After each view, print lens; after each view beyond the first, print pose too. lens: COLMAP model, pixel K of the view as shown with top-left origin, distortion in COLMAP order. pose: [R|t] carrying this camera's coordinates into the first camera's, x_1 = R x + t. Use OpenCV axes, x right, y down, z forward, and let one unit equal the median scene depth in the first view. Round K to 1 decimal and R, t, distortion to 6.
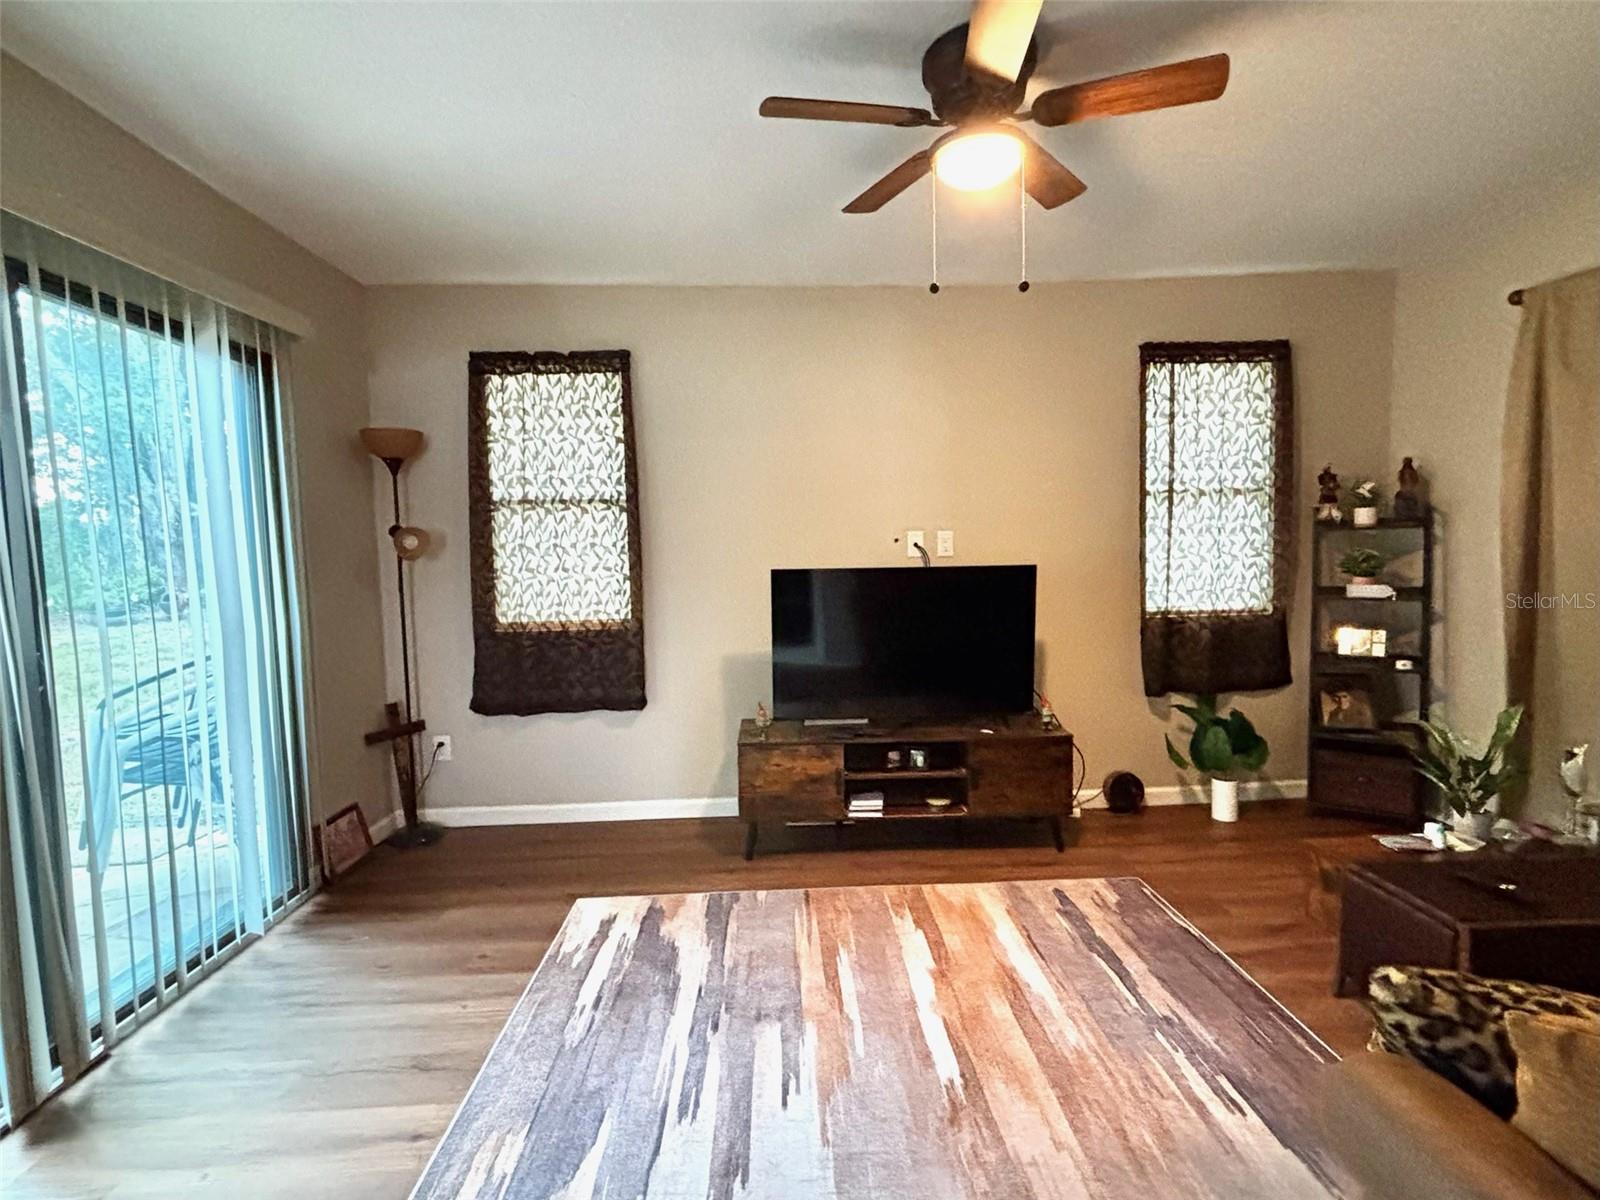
lens RADIAL K [[730.2, 0, 800.0], [0, 730.2, 600.0], [0, 0, 1]] dist [-0.005399, -0.000590]
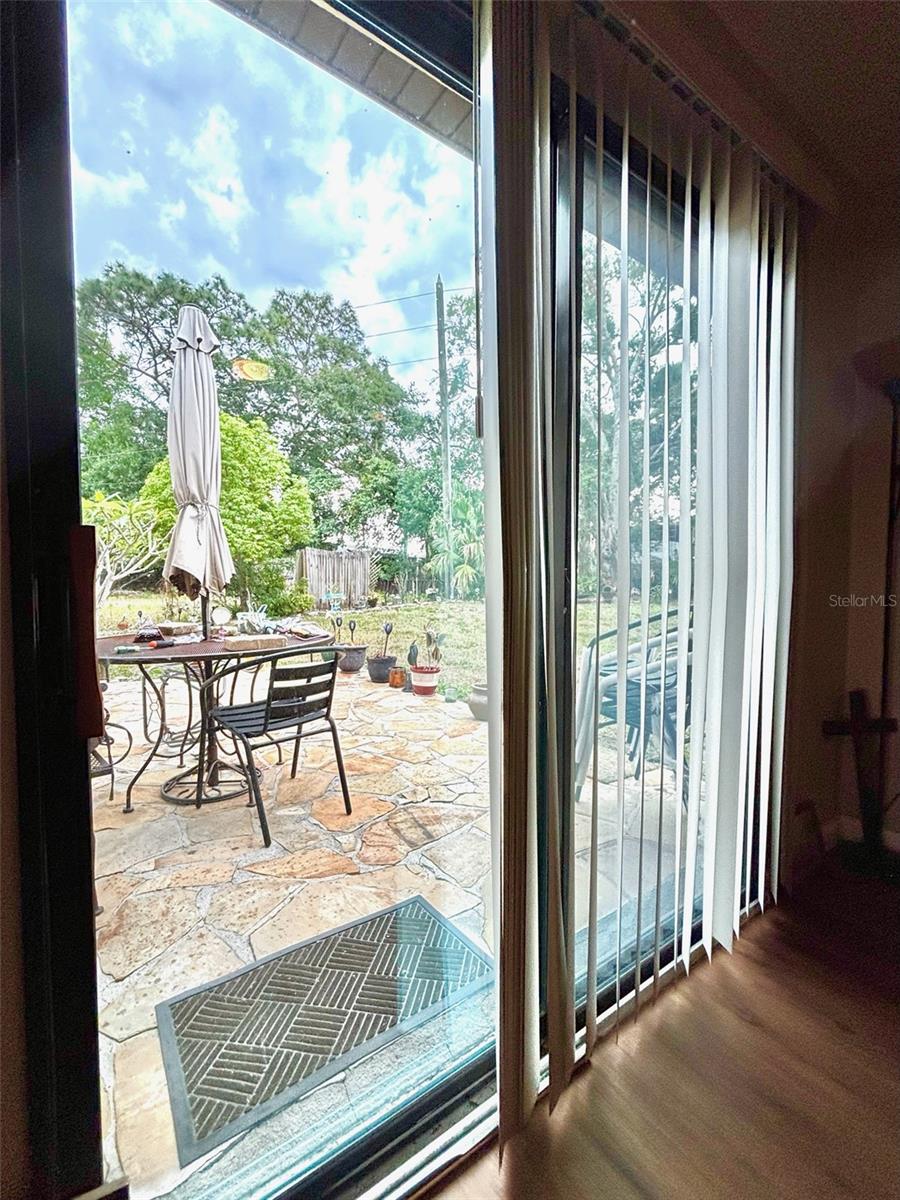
lens RADIAL K [[501.4, 0, 444.6], [0, 501.4, 599.0], [0, 0, 1]] dist [-0.000071, -0.008882]
pose [[0.524024, 0.052657, -0.850074, -0.332198], [-0.066577, 0.997565, 0.020752, 0.058313], [0.849097, 0.045721, 0.526254, 0.304250]]
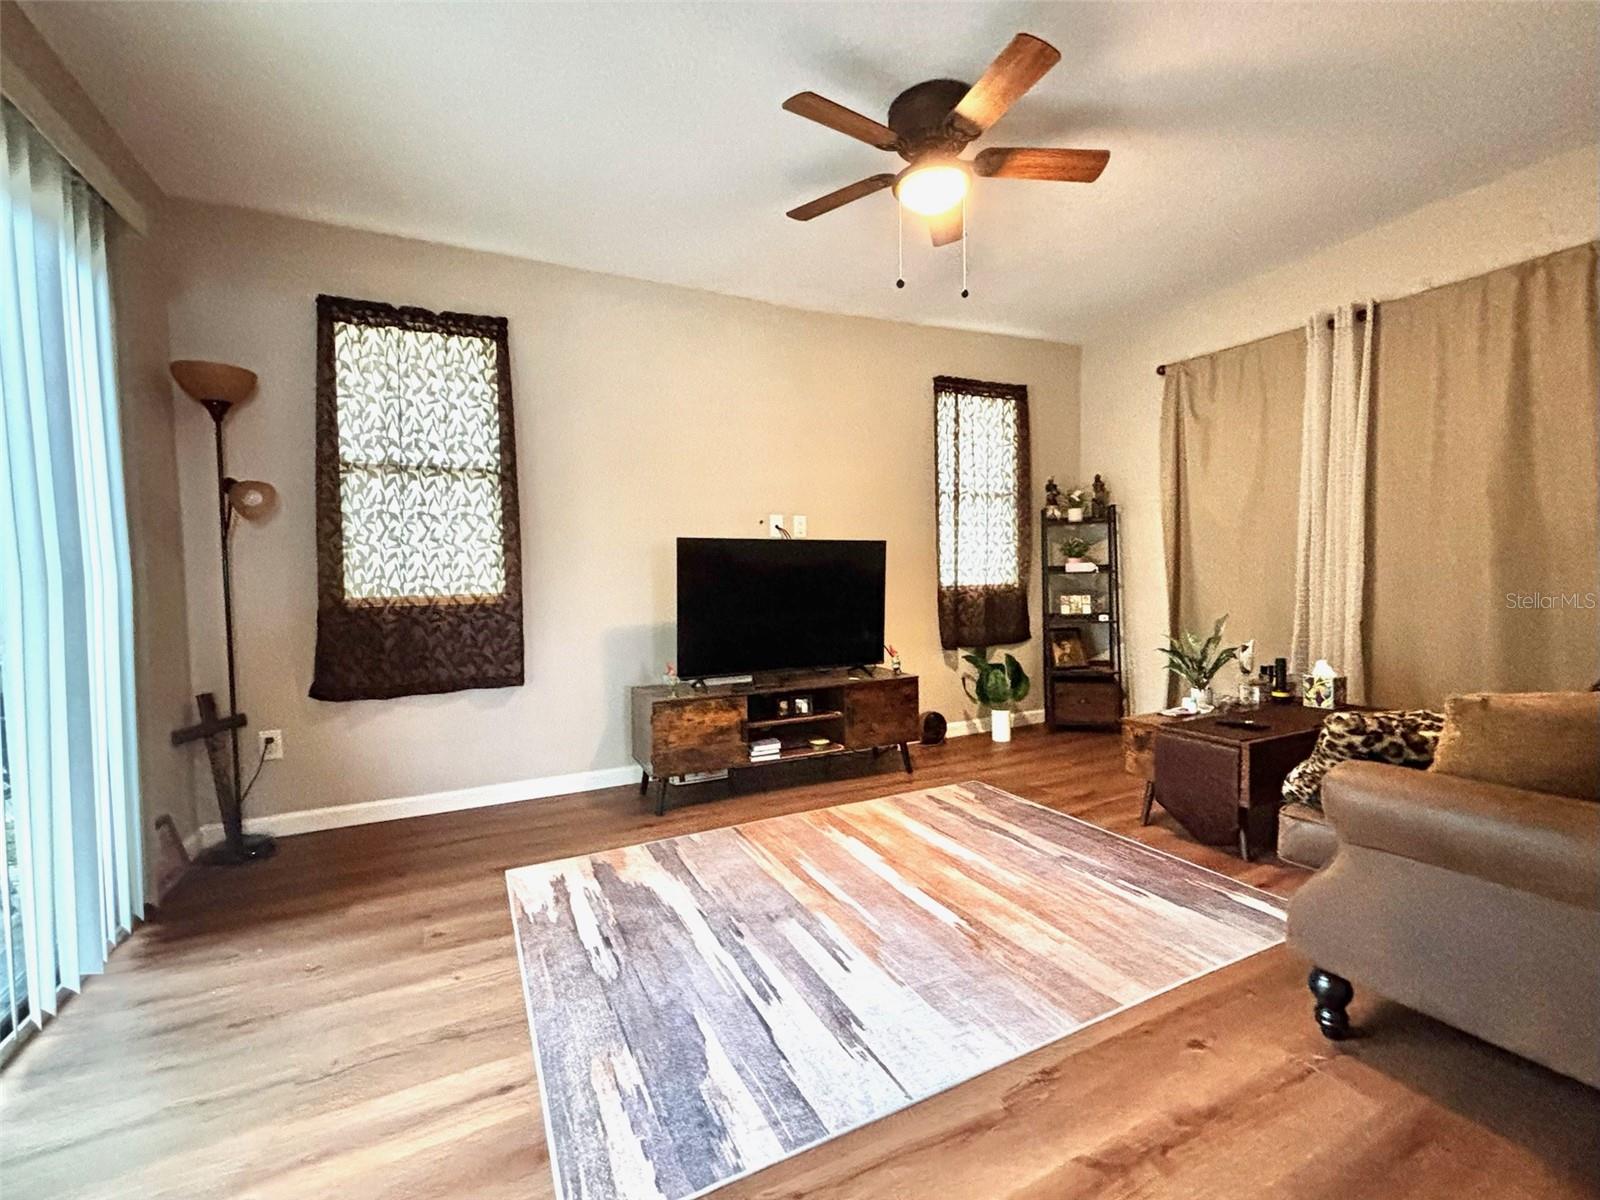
lens RADIAL K [[668.5, 0, 792.6], [0, 668.5, 600.0], [0, 0, 1]] dist [-0.000071, -0.008882]
pose [[0.917983, -0.011896, 0.396442, -0.245350], [0.026551, 0.999151, -0.031499, 0.076997], [-0.395731, 0.039441, 0.917519, 0.033466]]
